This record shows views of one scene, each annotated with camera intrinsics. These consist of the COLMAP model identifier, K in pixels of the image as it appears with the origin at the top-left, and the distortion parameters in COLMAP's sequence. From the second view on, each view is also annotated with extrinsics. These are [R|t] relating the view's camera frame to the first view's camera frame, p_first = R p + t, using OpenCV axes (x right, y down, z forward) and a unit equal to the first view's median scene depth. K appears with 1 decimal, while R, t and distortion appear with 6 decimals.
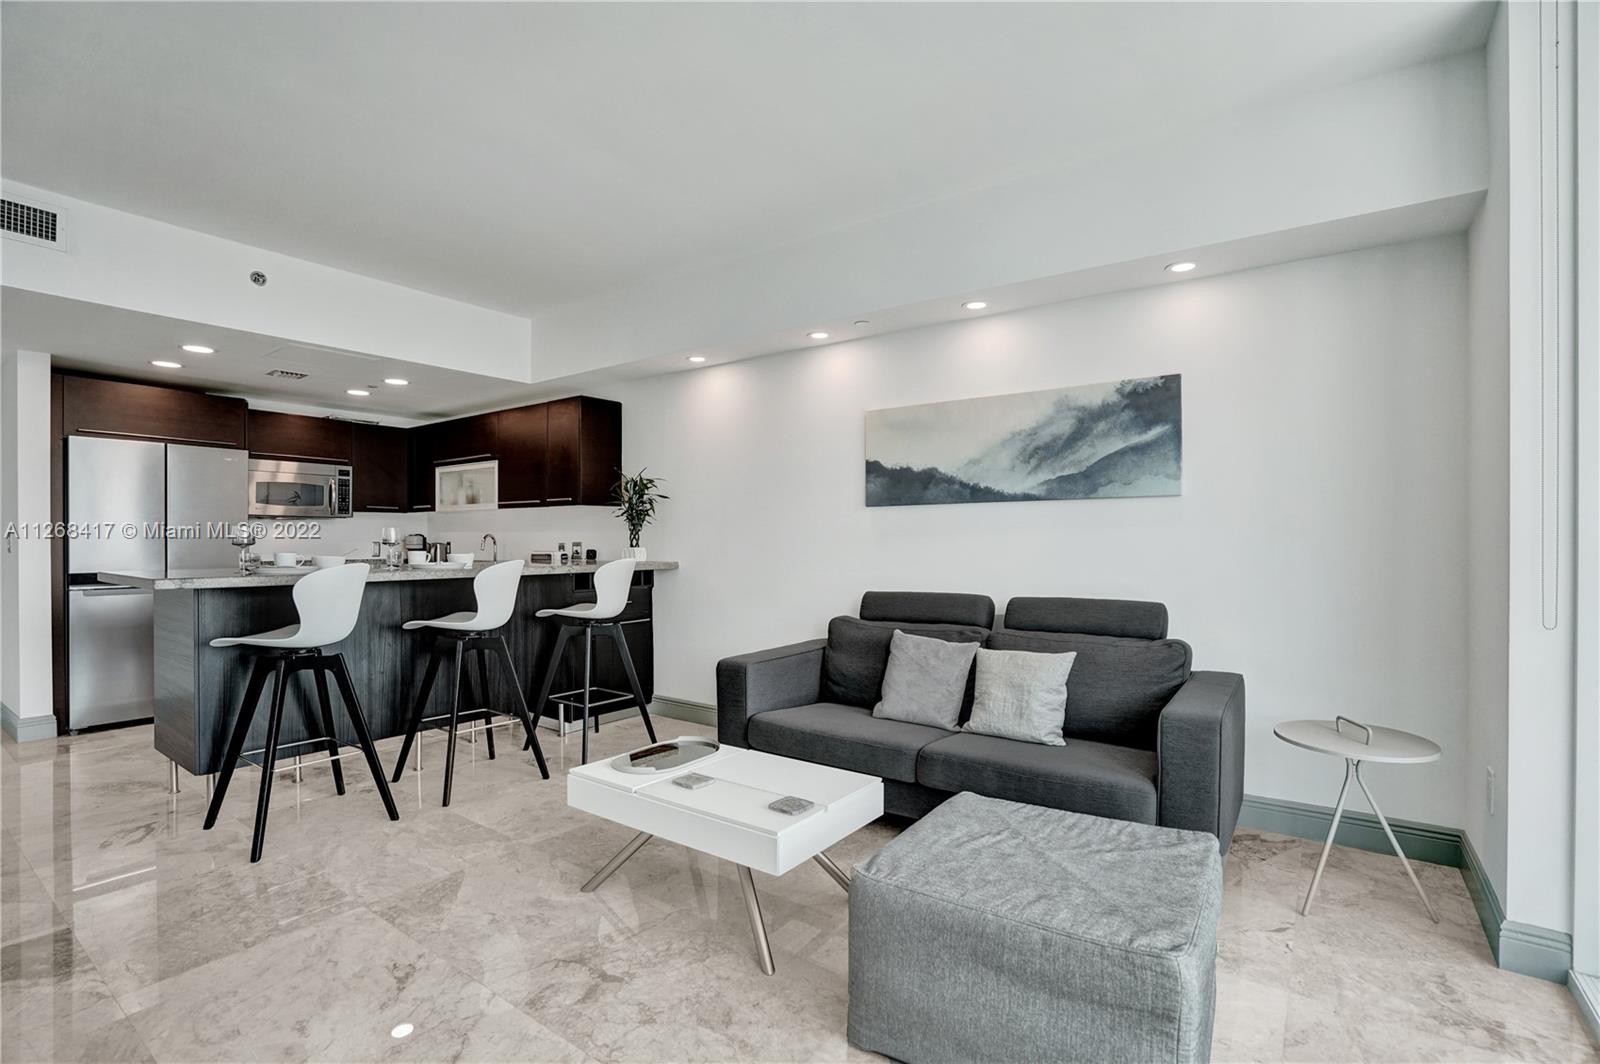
lens RADIAL K [[752.3, 0, 795.9], [0, 752.3, 539.6], [0, 0, 1]] dist [-0.057692, 0.021143]
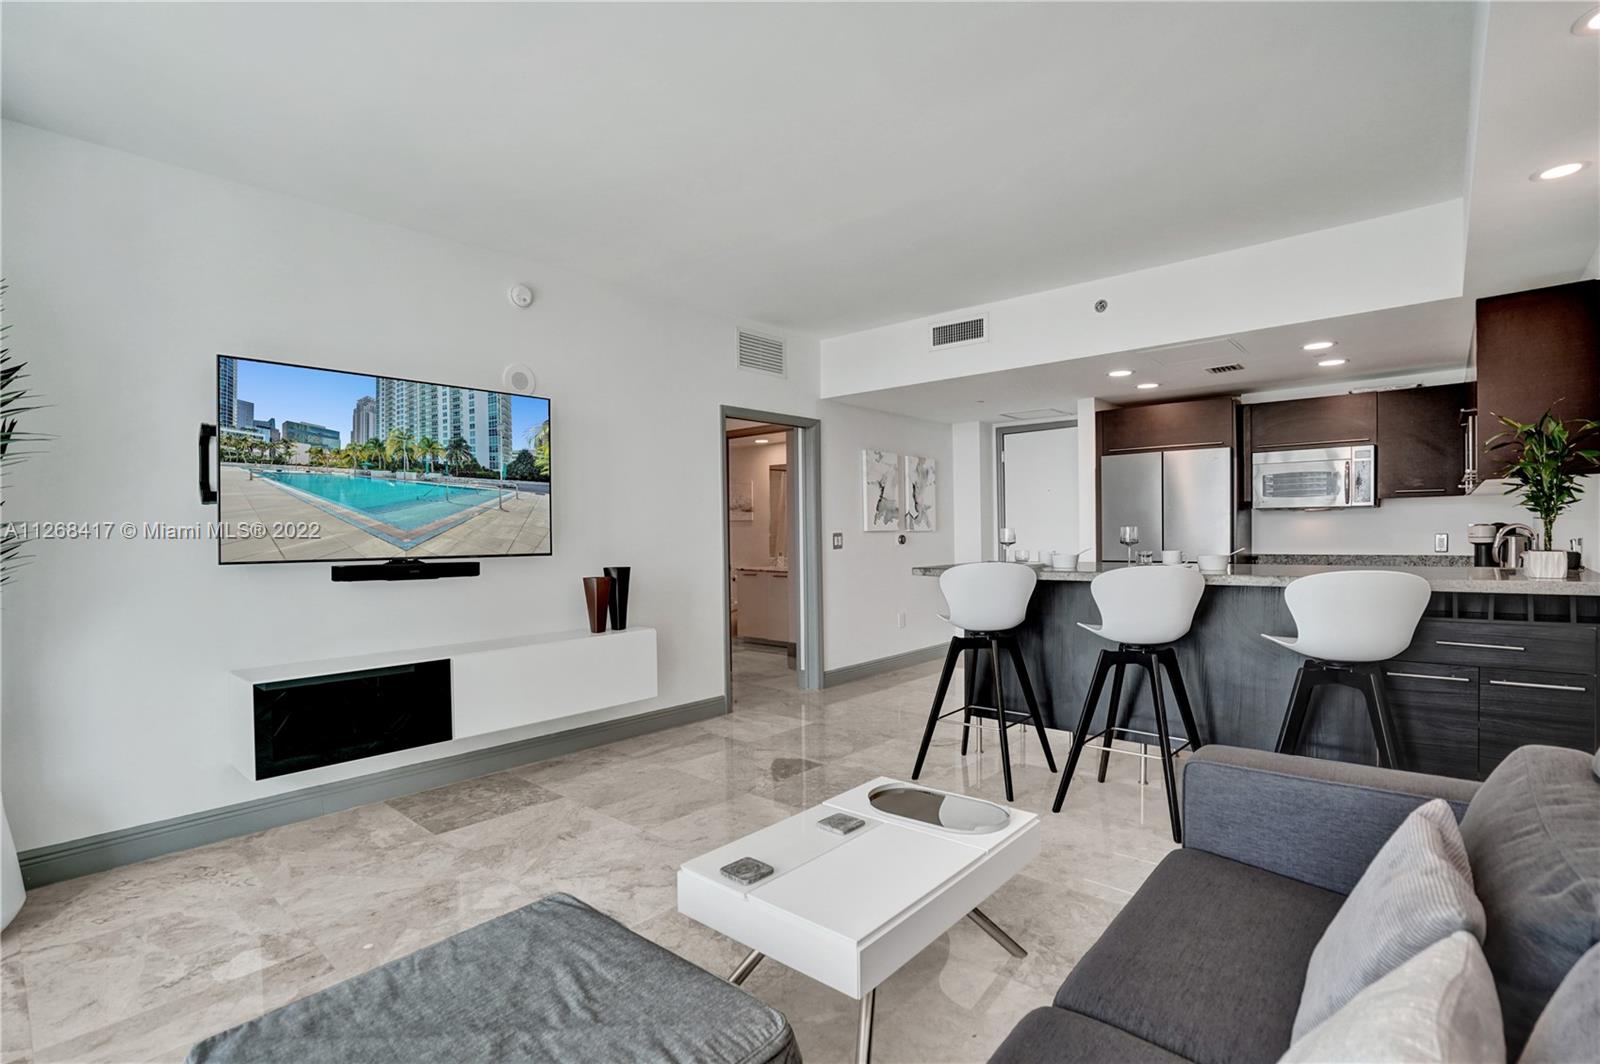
lens RADIAL K [[752.3, 0, 795.5], [0, 752.3, 528.0], [0, 0, 1]] dist [-0.057692, 0.021143]
pose [[-0.089418, -0.005211, -0.995981, 0.462738], [0.015823, 0.999853, -0.006651, -0.013163], [0.995868, -0.016354, -0.089322, 0.634526]]
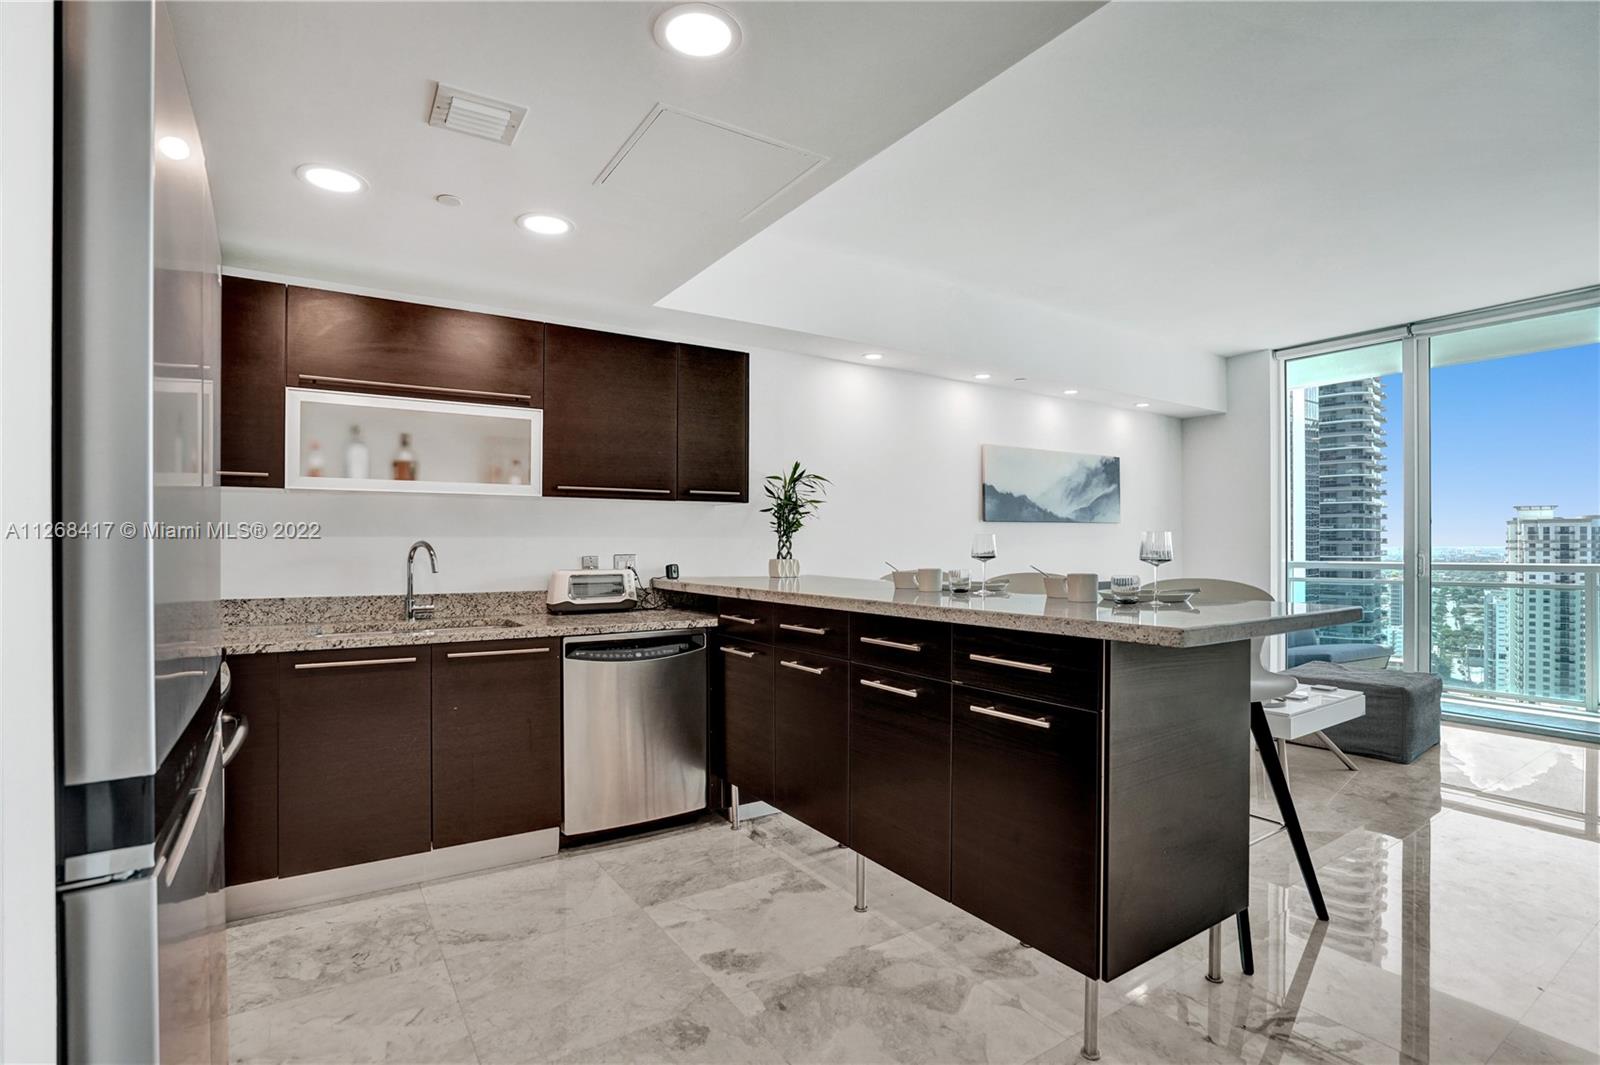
lens RADIAL K [[752.3, 0, 773.6], [0, 752.3, 537.0], [0, 0, 1]] dist [-0.057692, 0.021143]
pose [[0.357768, 0.005728, 0.933793, -1.261635], [0.000811, 0.999979, -0.006445, -0.008632], [-0.933810, 0.003063, 0.357756, 0.921498]]
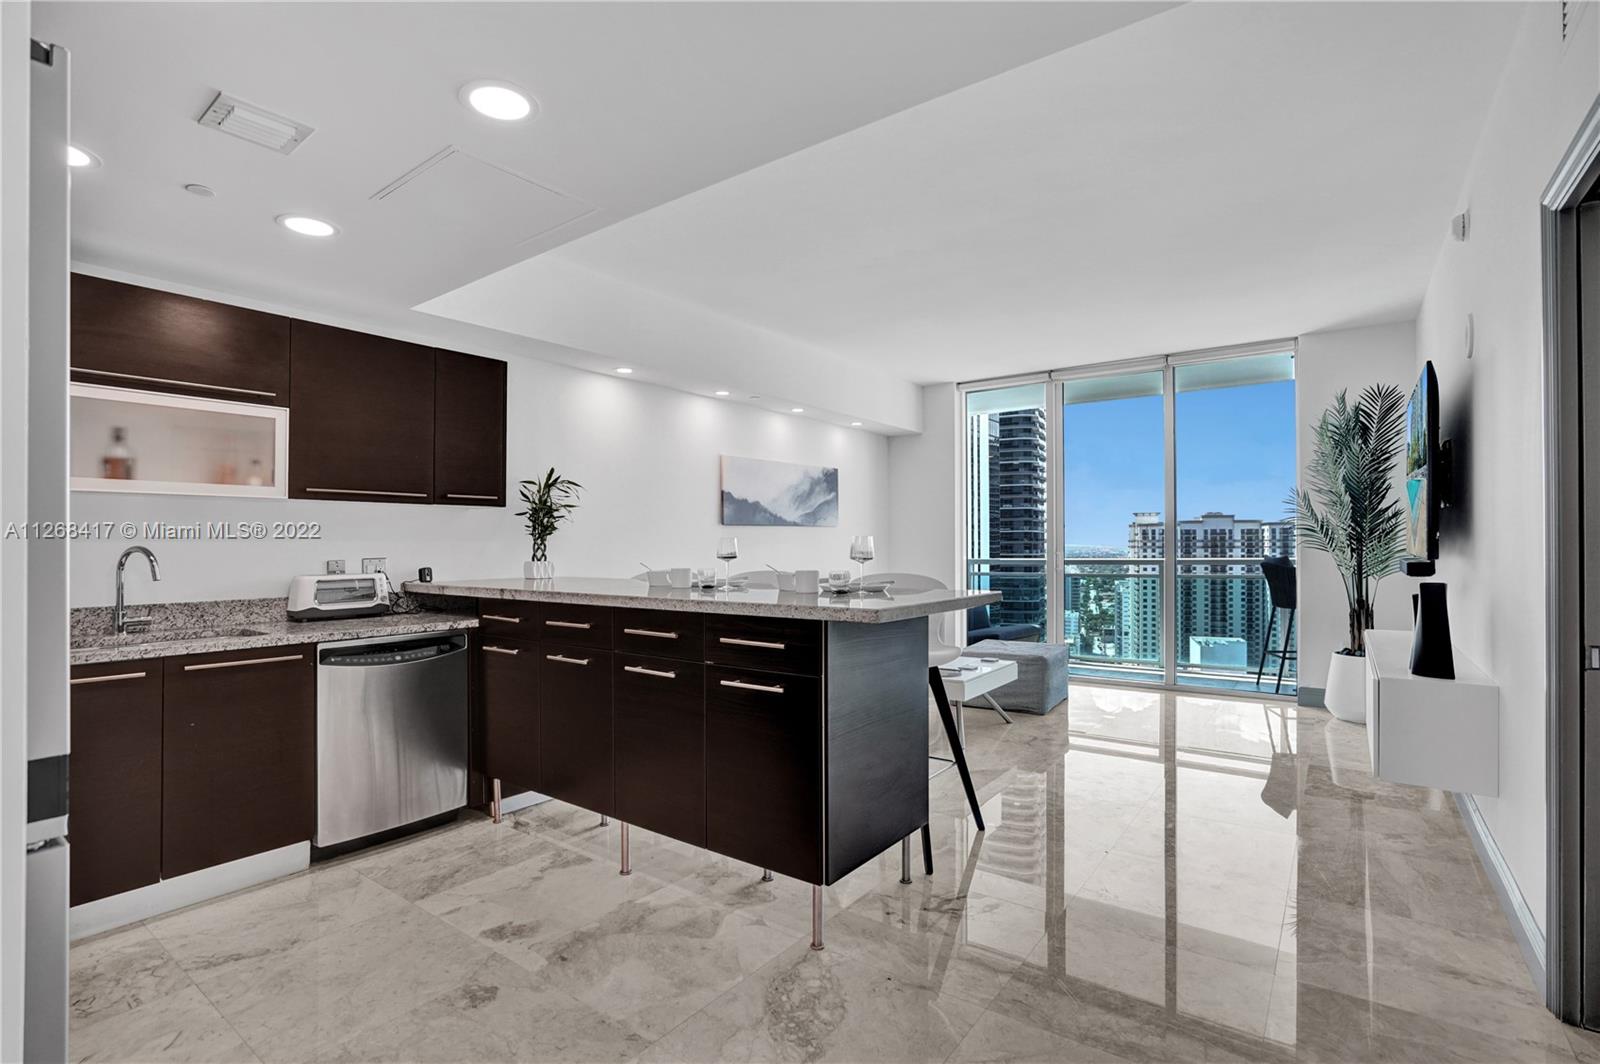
lens RADIAL K [[767.2, 0, 797.5], [0, 767.2, 529.9], [0, 0, 1]] dist [-0.040932, 0.003062]
pose [[-0.014454, 0.015428, 0.999777, -1.386308], [0.003683, 0.999875, -0.015376, -0.011451], [-0.999889, 0.003460, -0.014509, 0.924809]]
